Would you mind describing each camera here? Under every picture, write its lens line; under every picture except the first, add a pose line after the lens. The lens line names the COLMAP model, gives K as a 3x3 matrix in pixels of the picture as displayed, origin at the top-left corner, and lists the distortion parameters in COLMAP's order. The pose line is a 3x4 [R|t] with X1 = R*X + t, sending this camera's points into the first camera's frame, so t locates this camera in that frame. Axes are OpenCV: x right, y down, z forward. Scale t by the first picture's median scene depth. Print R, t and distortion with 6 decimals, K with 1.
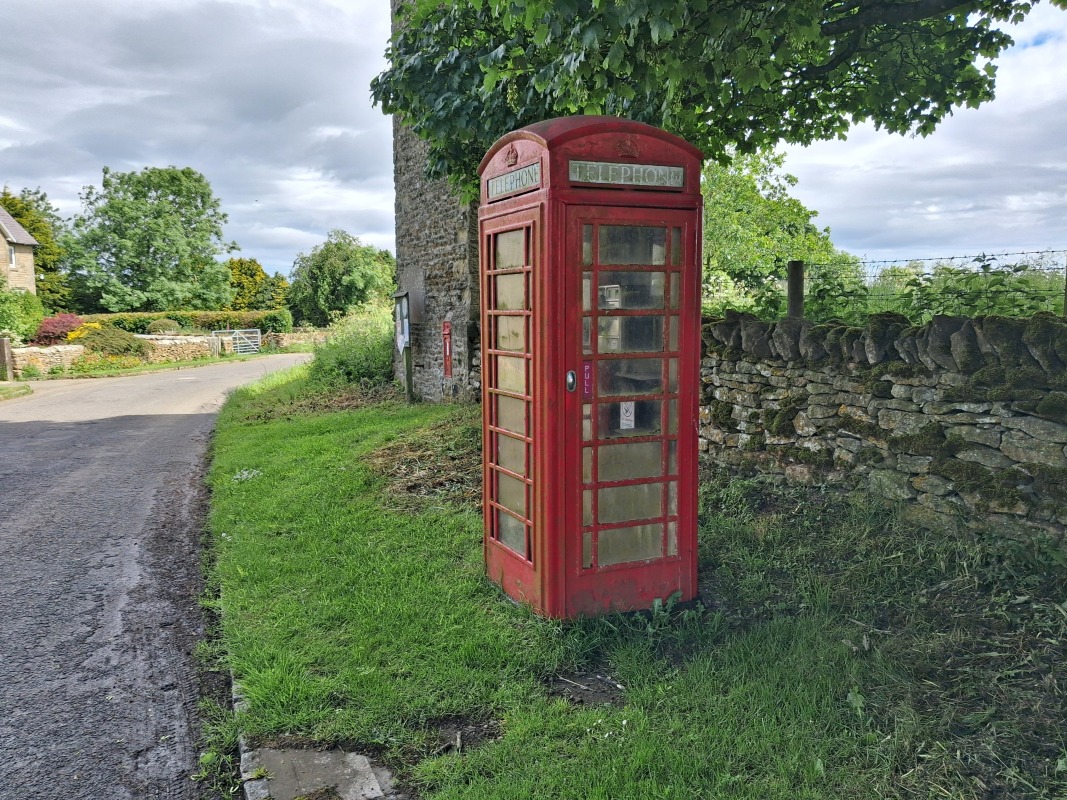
lens RADIAL K [[837.0, 0, 535.2], [0, 837.0, 417.6], [0, 0, 1]] dist [0.073759, -0.084934]
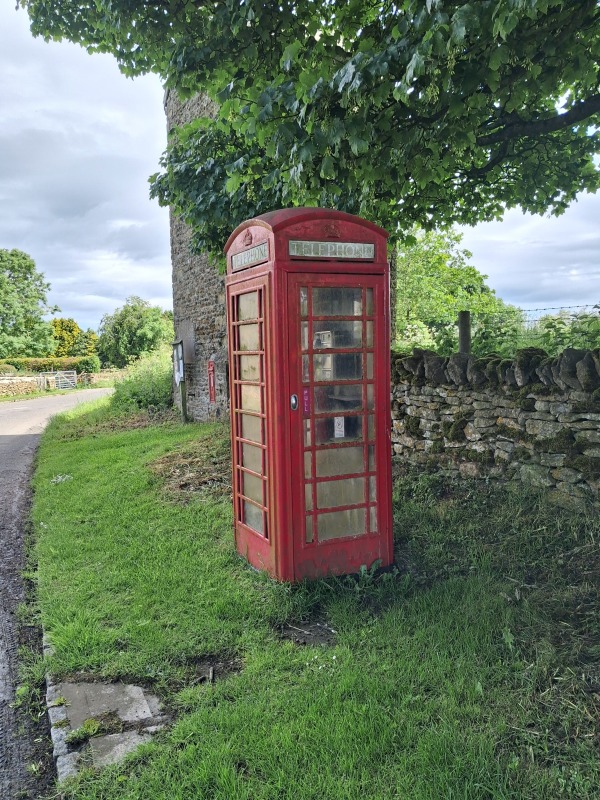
lens RADIAL K [[627.6, 0, 280.9], [0, 627.6, 413.5], [0, 0, 1]] dist [0.073759, -0.084934]
pose [[0.999810, -0.019175, -0.003443, 0.021302], [0.019060, 0.999345, -0.030763, 0.003814], [0.004031, 0.030692, 0.999521, -0.005855]]
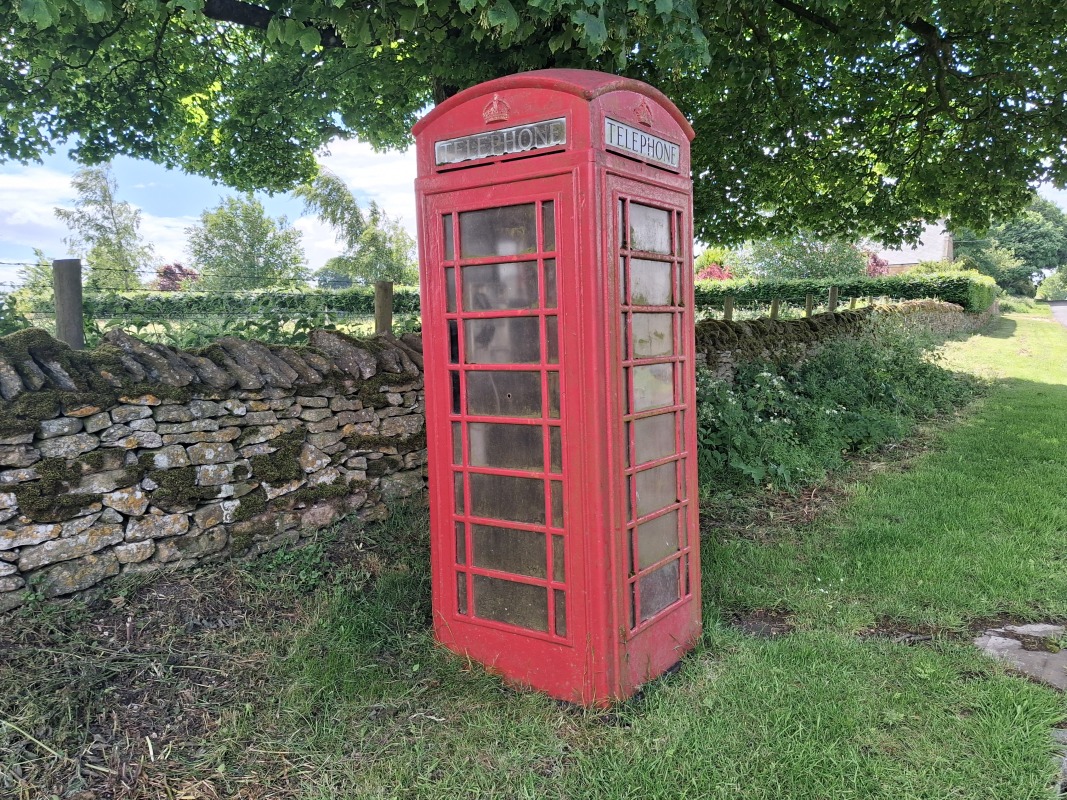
lens RADIAL K [[840.3, 0, 533.5], [0, 840.3, 400.0], [0, 0, 1]] dist [0.059577, -0.066475]
pose [[-0.510501, -0.041165, 0.858891, -0.589481], [0.145599, 0.980292, 0.133524, -0.146413], [-0.847461, 0.193218, -0.494446, 1.349373]]
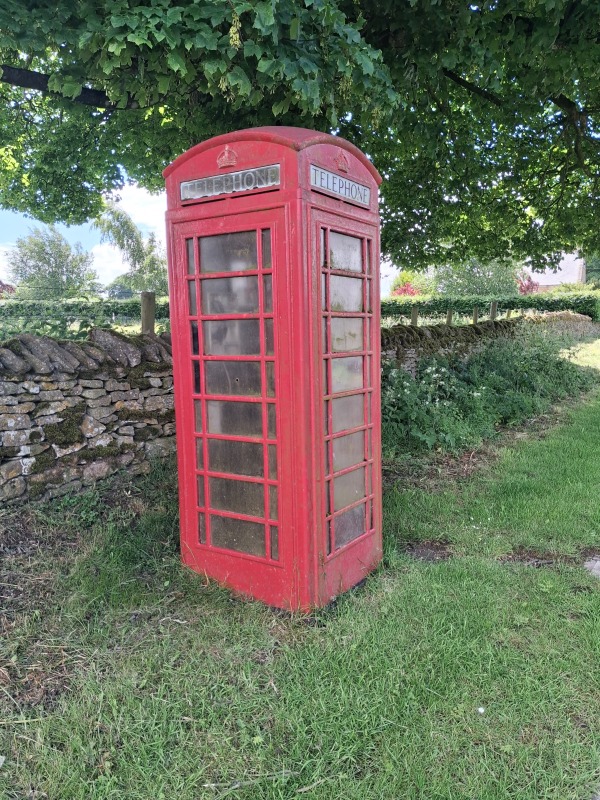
lens RADIAL K [[627.6, 0, 280.9], [0, 627.6, 413.5], [0, 0, 1]] dist [0.073759, -0.084934]
pose [[-0.524650, -0.083149, 0.847248, -0.588545], [0.136383, 0.974155, 0.180058, -0.140814], [-0.840323, 0.210017, -0.499750, 1.331329]]
